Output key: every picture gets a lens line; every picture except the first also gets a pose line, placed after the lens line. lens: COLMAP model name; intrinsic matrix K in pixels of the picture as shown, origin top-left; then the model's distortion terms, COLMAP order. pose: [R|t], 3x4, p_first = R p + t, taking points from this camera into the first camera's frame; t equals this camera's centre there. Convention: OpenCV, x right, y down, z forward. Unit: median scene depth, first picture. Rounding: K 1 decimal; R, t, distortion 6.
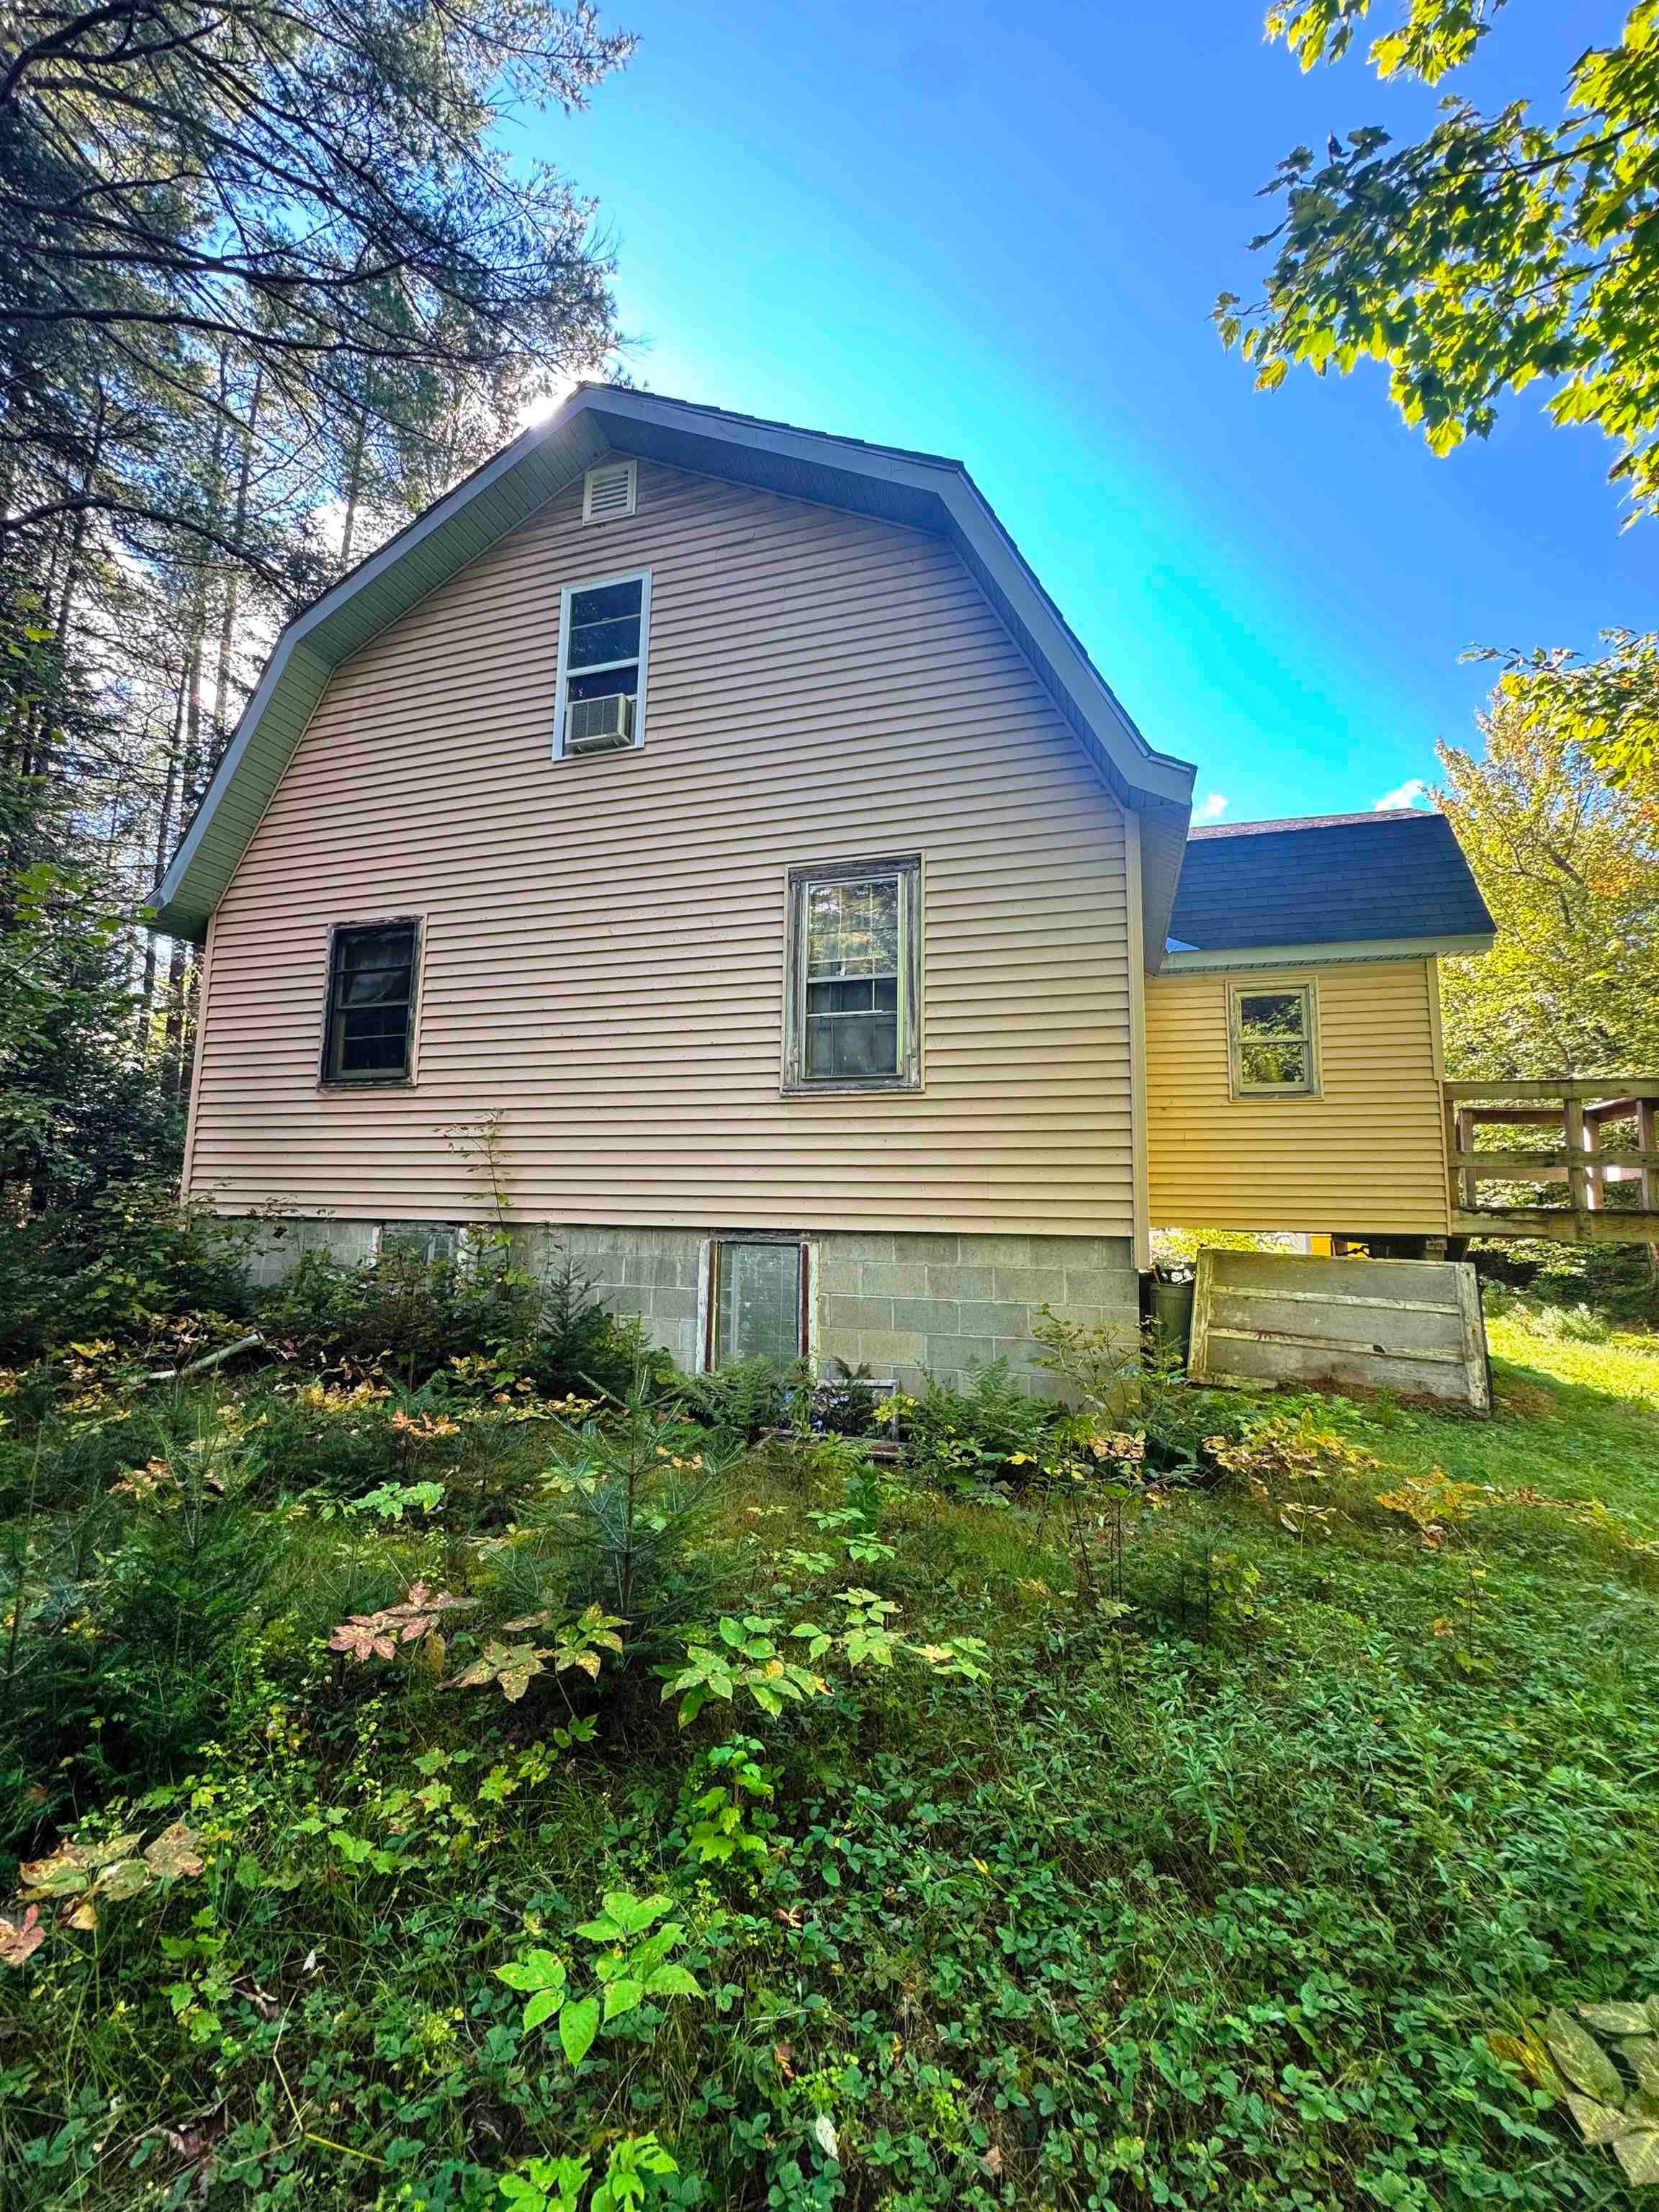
lens RADIAL K [[881.9, 0, 830.3], [0, 881.9, 1105.7], [0, 0, 1]] dist [-0.001604, 0.000050]
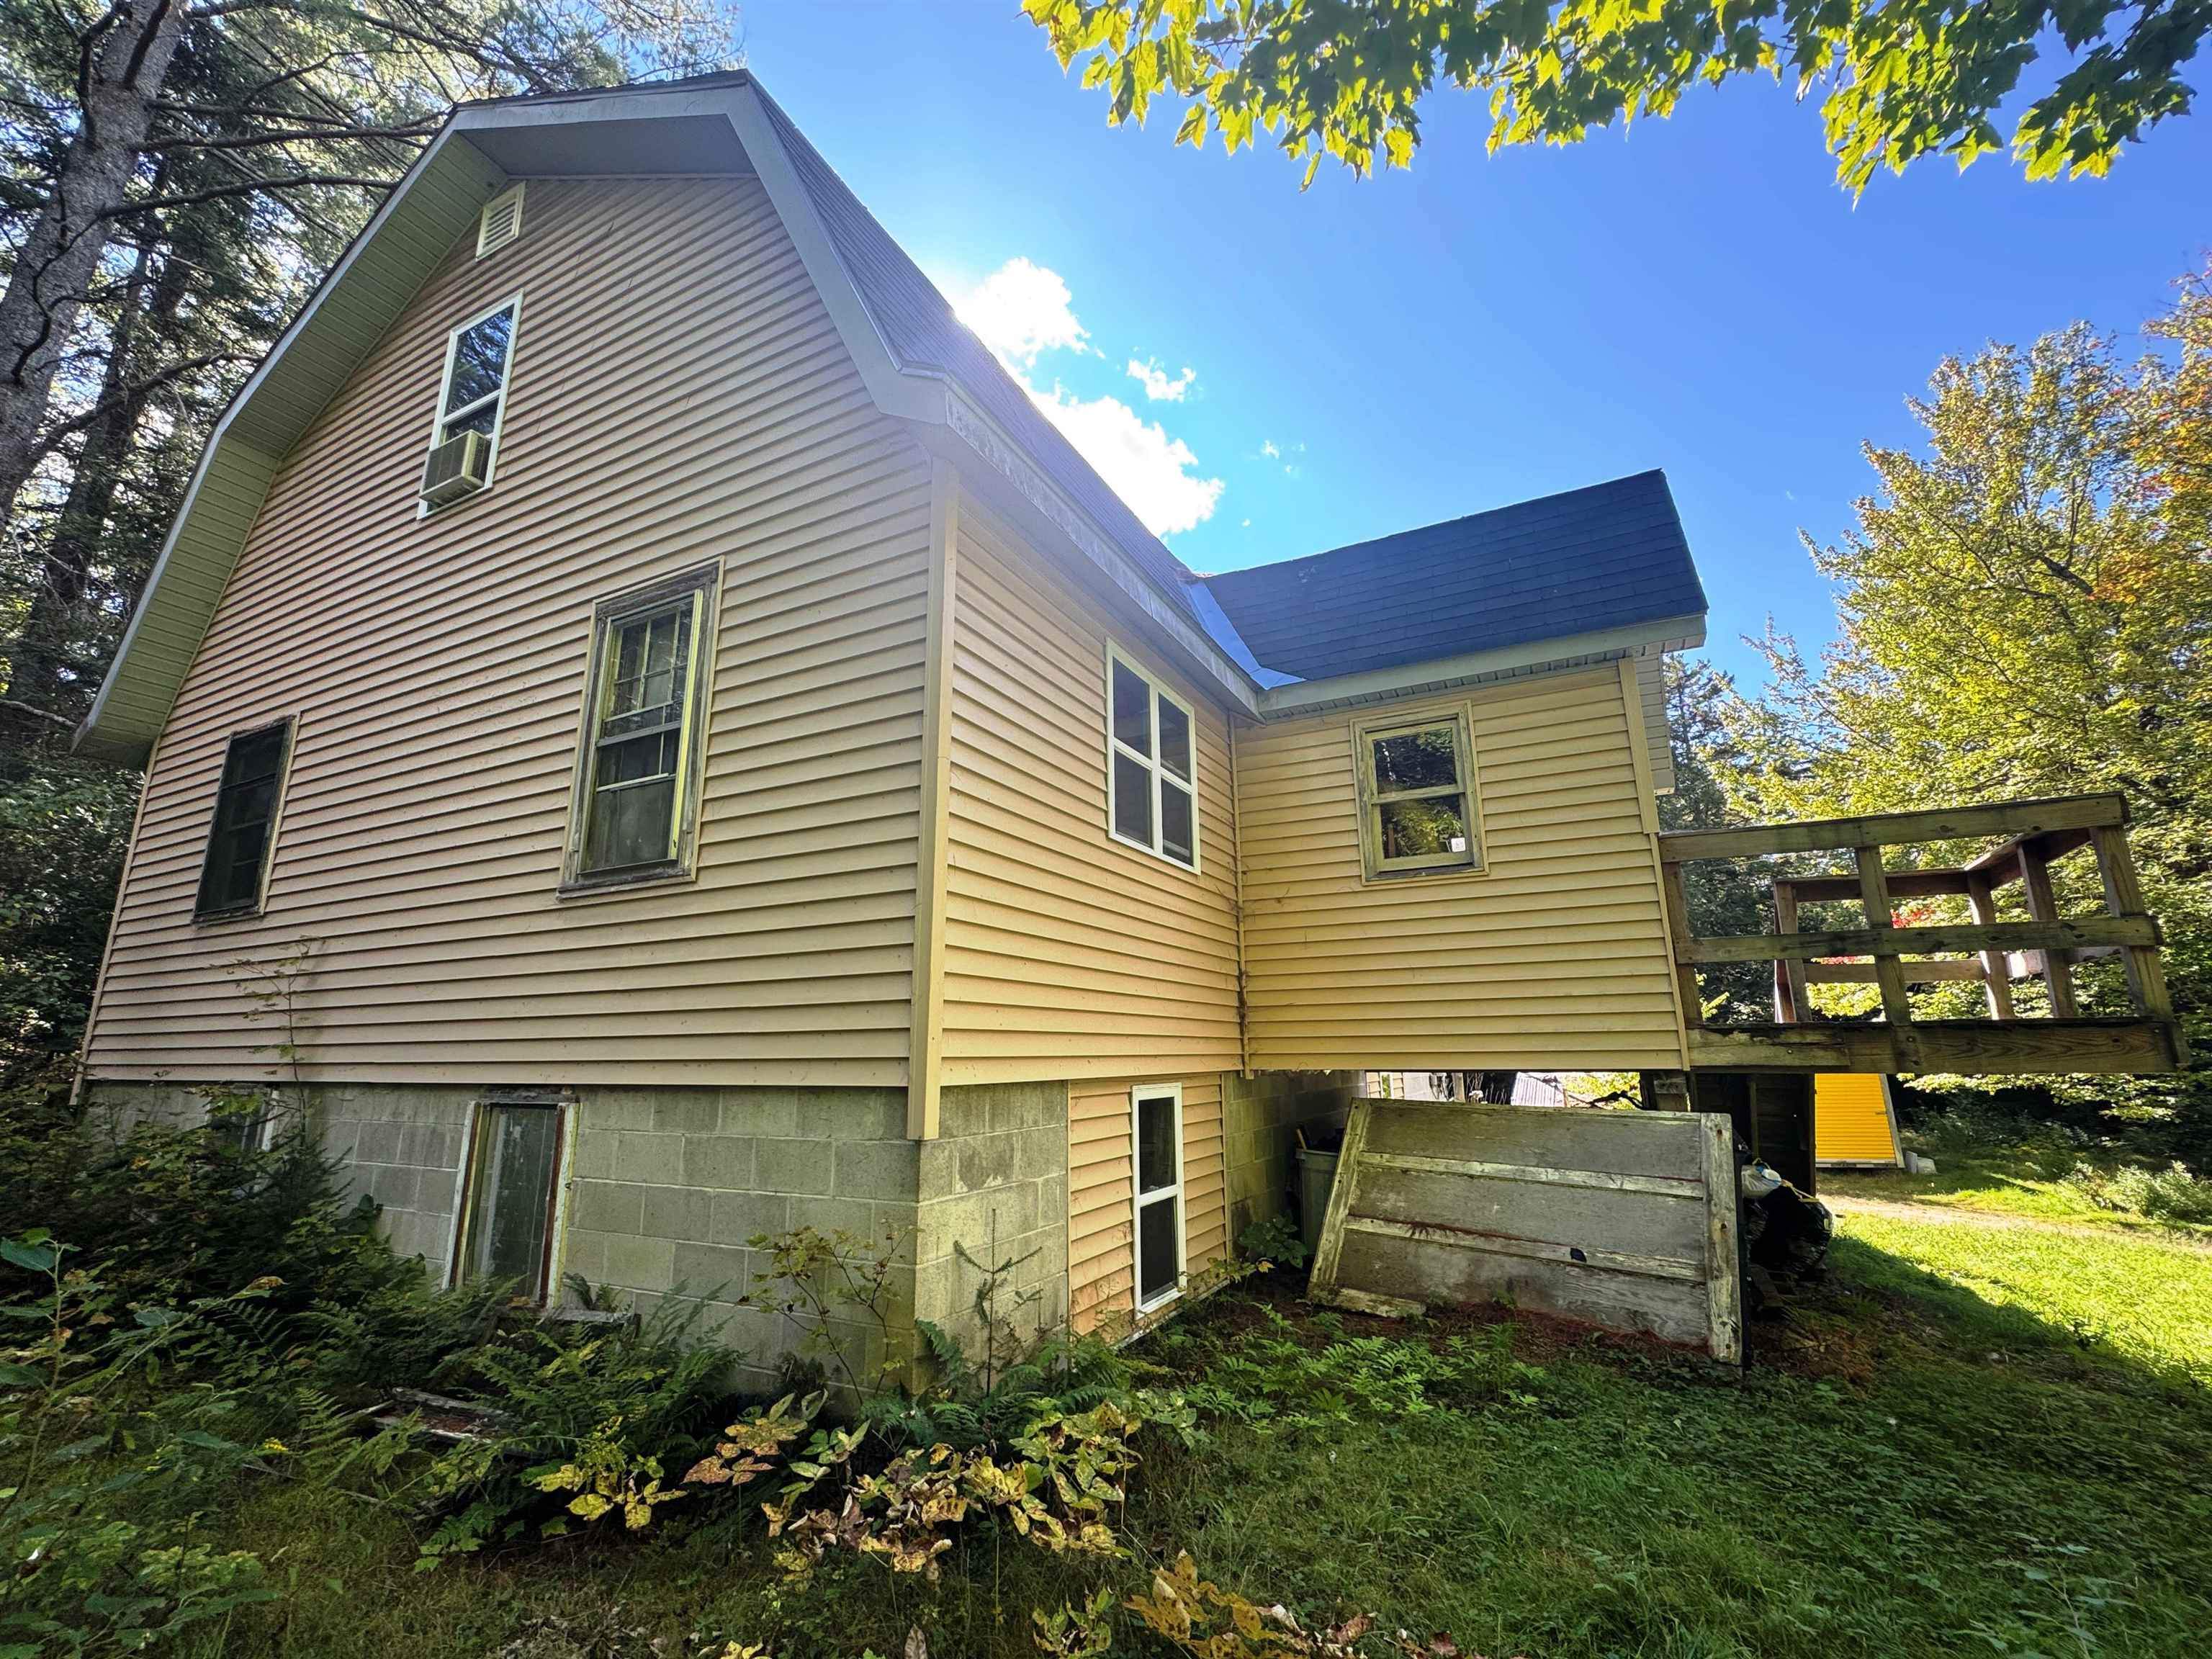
lens RADIAL K [[951.8, 0, 1105.1], [0, 951.8, 828.2], [0, 0, 1]] dist [-0.004929, -0.000569]
pose [[0.984431, -0.065847, -0.162971, 0.453628], [0.045990, 0.991372, -0.122747, 0.041650], [0.169647, 0.113341, 0.978966, 0.252809]]
